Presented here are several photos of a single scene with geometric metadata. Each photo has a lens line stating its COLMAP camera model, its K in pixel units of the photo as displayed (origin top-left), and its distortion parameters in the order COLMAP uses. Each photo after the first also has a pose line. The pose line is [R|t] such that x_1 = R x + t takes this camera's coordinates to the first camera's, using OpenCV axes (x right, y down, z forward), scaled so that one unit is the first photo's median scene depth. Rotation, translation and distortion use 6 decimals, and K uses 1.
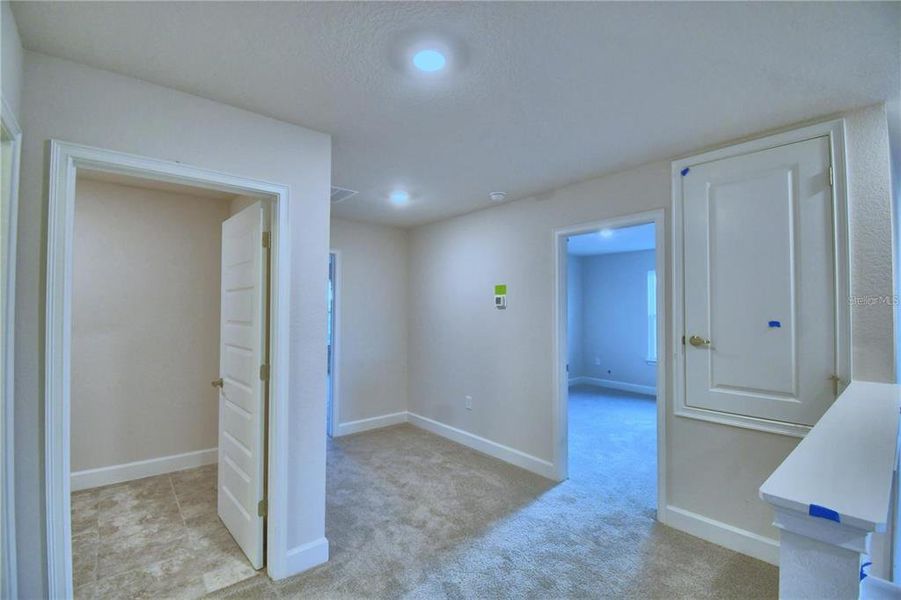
lens RADIAL K [[418.4, 0, 447.8], [0, 418.4, 300.6], [0, 0, 1]] dist [0.001224, -0.018719]
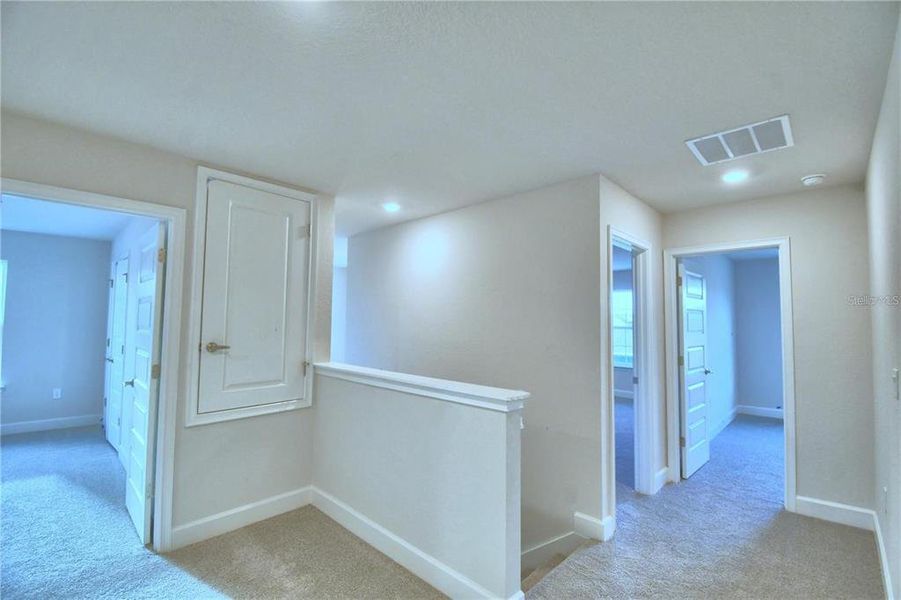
lens RADIAL K [[395.1, 0, 460.6], [0, 395.1, 299.0], [0, 0, 1]] dist [0.027248, -0.027925]
pose [[-0.137098, 0.048444, 0.989372, -0.484200], [-0.029237, 0.998170, -0.052926, 0.011254], [-0.990126, -0.036183, -0.135431, 0.536501]]
